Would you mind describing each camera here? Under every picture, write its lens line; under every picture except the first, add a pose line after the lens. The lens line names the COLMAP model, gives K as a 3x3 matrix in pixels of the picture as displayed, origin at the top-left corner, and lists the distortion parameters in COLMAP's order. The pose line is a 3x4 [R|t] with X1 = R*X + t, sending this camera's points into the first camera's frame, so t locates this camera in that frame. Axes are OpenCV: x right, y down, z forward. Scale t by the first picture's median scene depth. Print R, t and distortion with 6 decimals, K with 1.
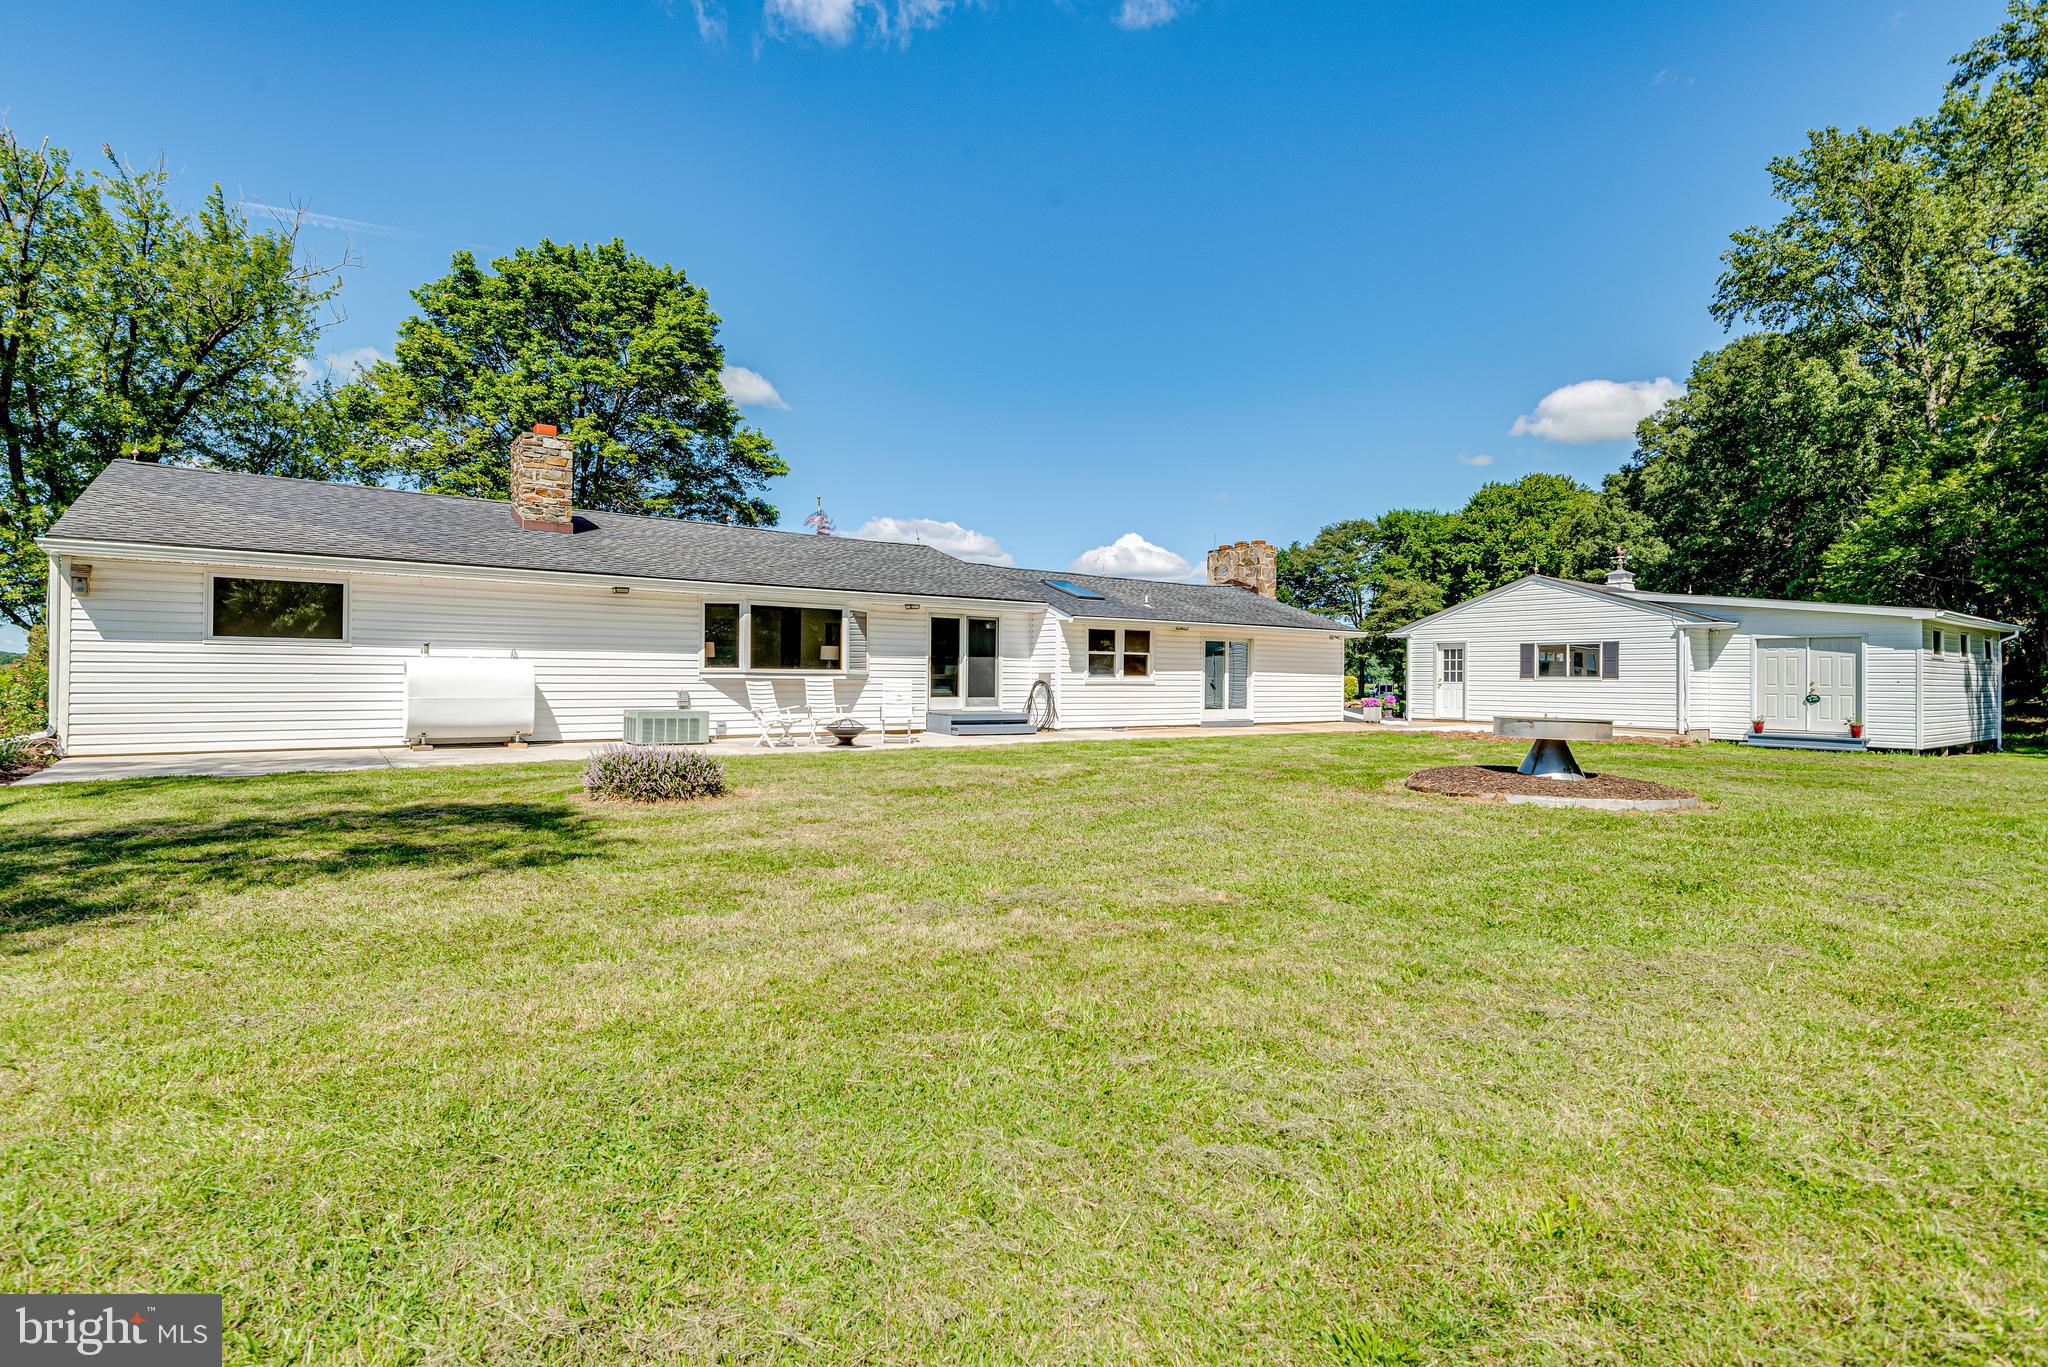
lens RADIAL K [[980.7, 0, 1024.0], [0, 980.7, 683.5], [0, 0, 1]] dist [0.004317, -0.000457]
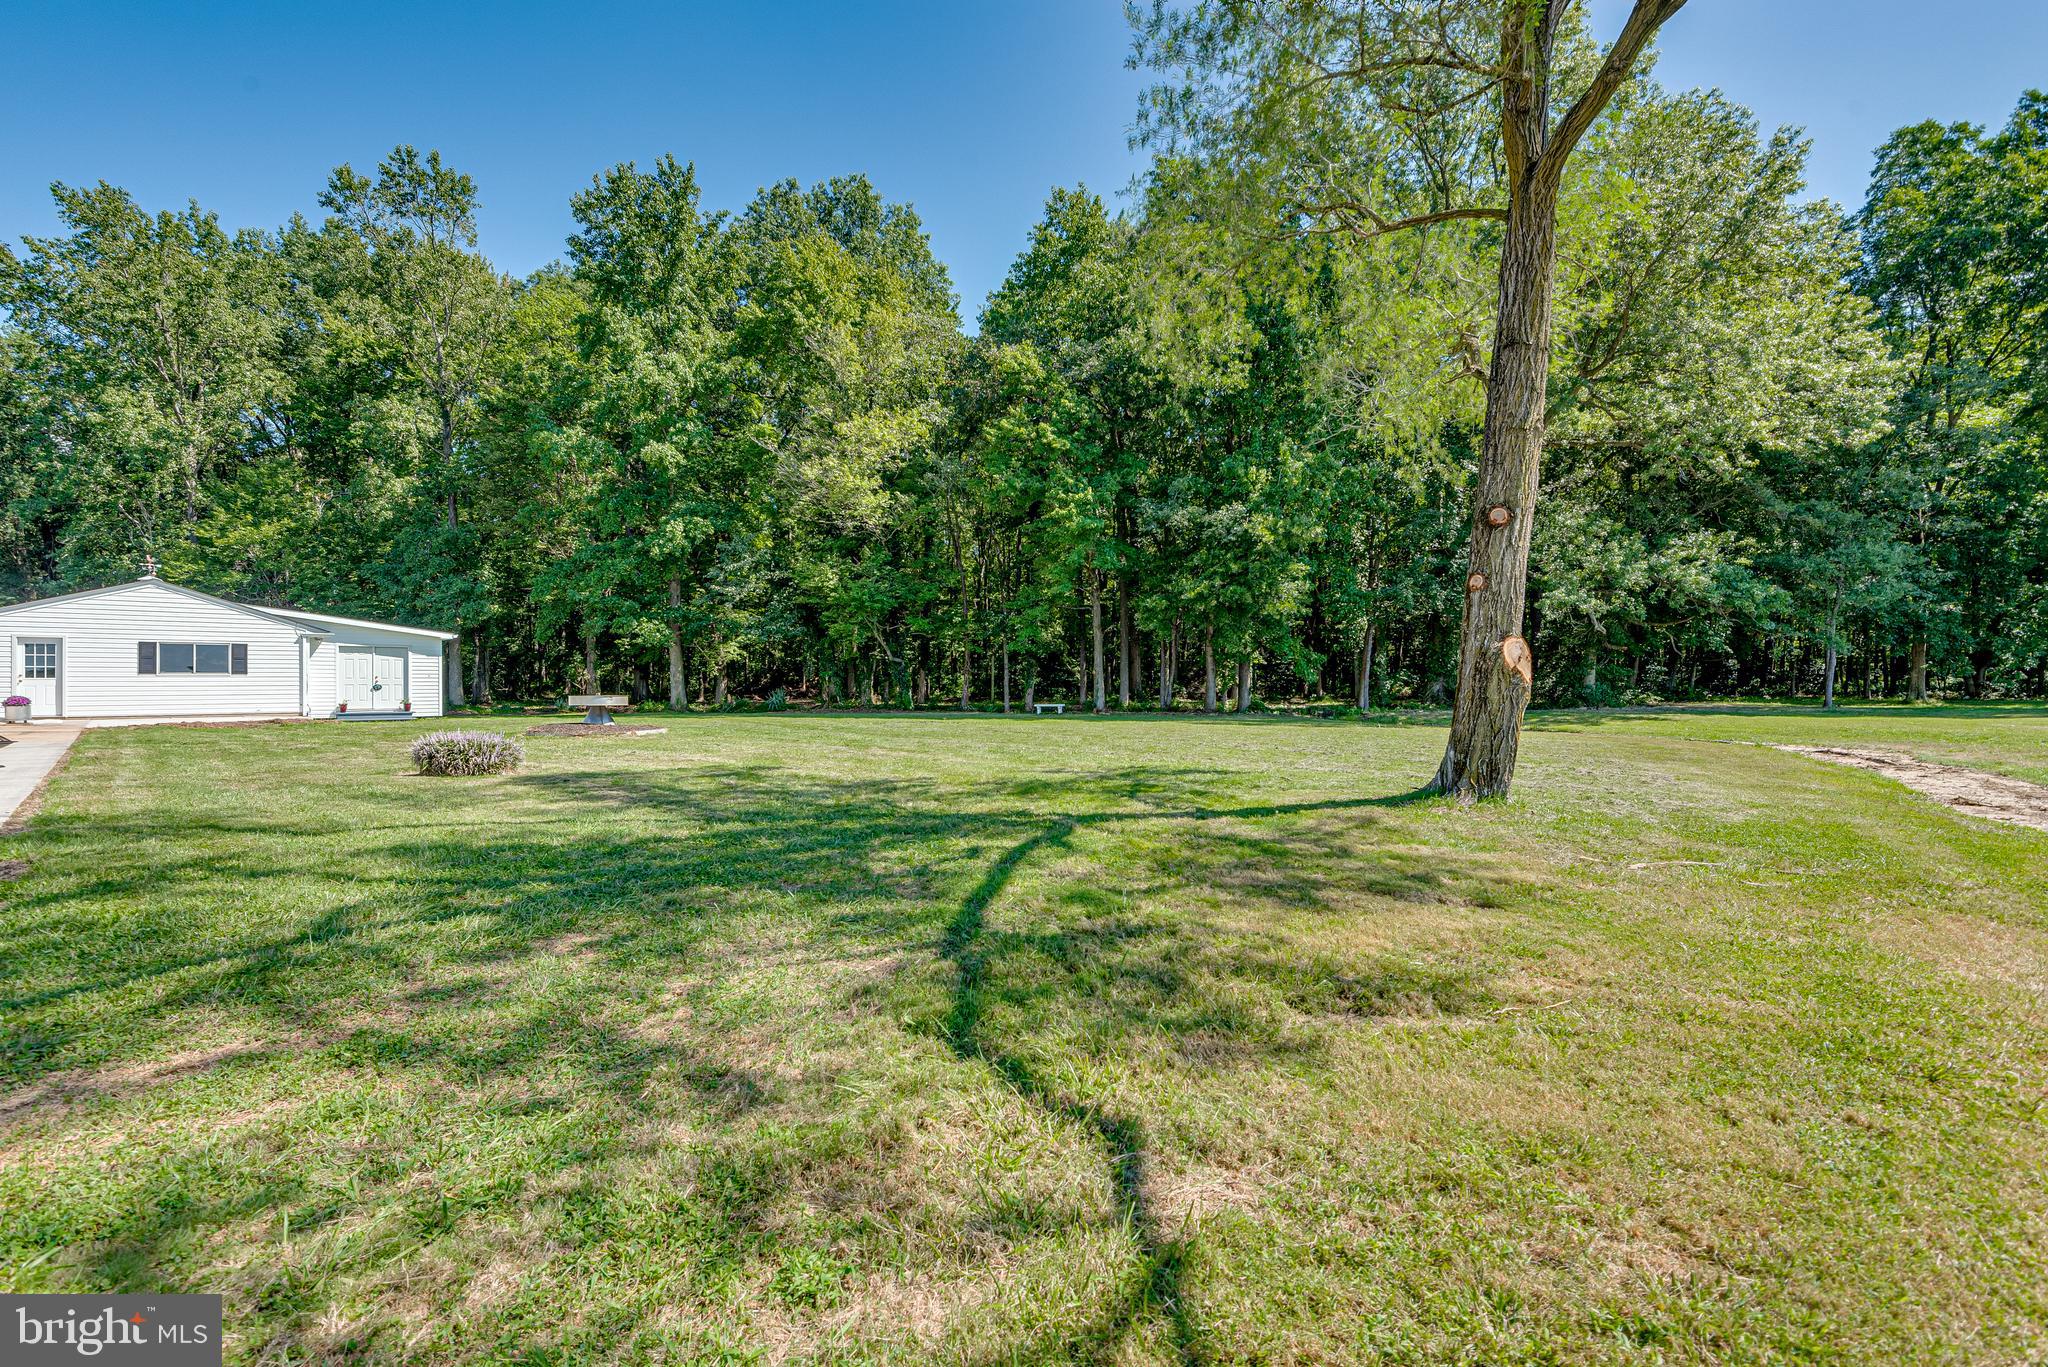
lens RADIAL K [[933.8, 0, 1017.3], [0, 933.8, 684.5], [0, 0, 1]] dist [0.044379, -0.022530]
pose [[-0.115556, -0.013891, 0.993204, -0.763676], [0.005298, 0.999879, 0.014601, -0.004660], [-0.993287, 0.006949, -0.115468, 0.187401]]
